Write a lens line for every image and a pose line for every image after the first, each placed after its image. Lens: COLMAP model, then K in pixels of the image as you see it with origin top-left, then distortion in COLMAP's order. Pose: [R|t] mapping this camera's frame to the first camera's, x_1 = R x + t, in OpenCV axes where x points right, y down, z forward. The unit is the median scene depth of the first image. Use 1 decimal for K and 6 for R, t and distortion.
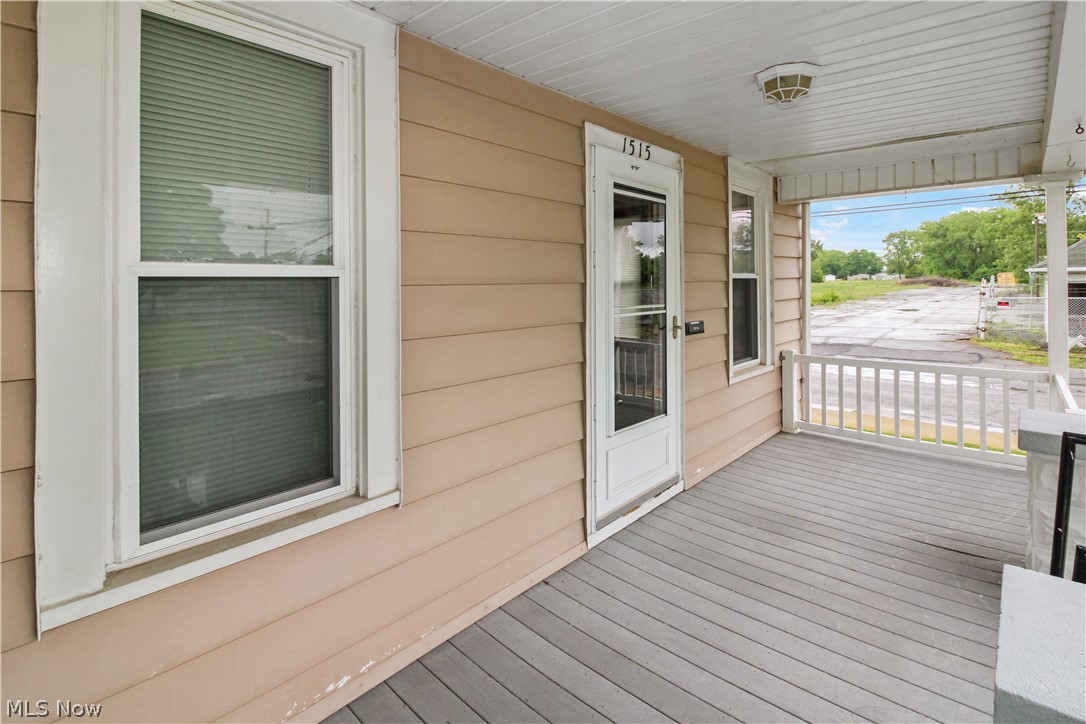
lens RADIAL K [[526.6, 0, 545.4], [0, 526.6, 268.5], [0, 0, 1]] dist [-0.000714, -0.000287]
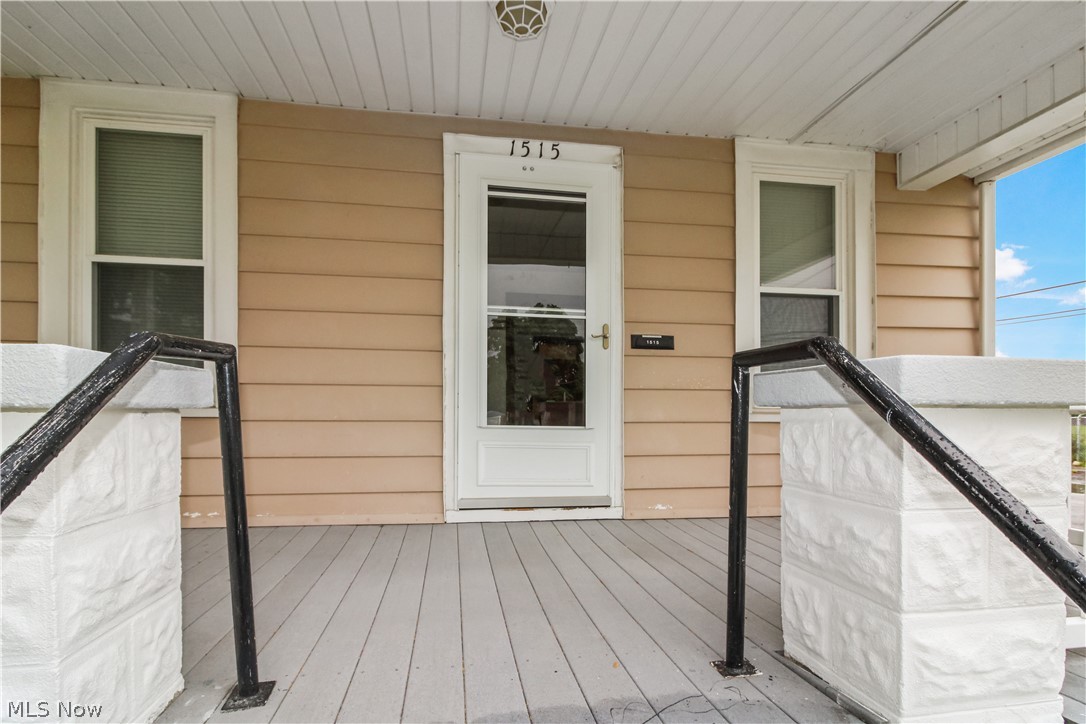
lens RADIAL K [[519.2, 0, 536.7], [0, 519.2, 405.5], [0, 0, 1]] dist [-0.000712, -0.001197]
pose [[0.771164, 0.000758, -0.636636, 0.815911], [0.001742, 0.999993, 0.003301, 0.256025], [0.636634, -0.003655, 0.771158, 0.253845]]
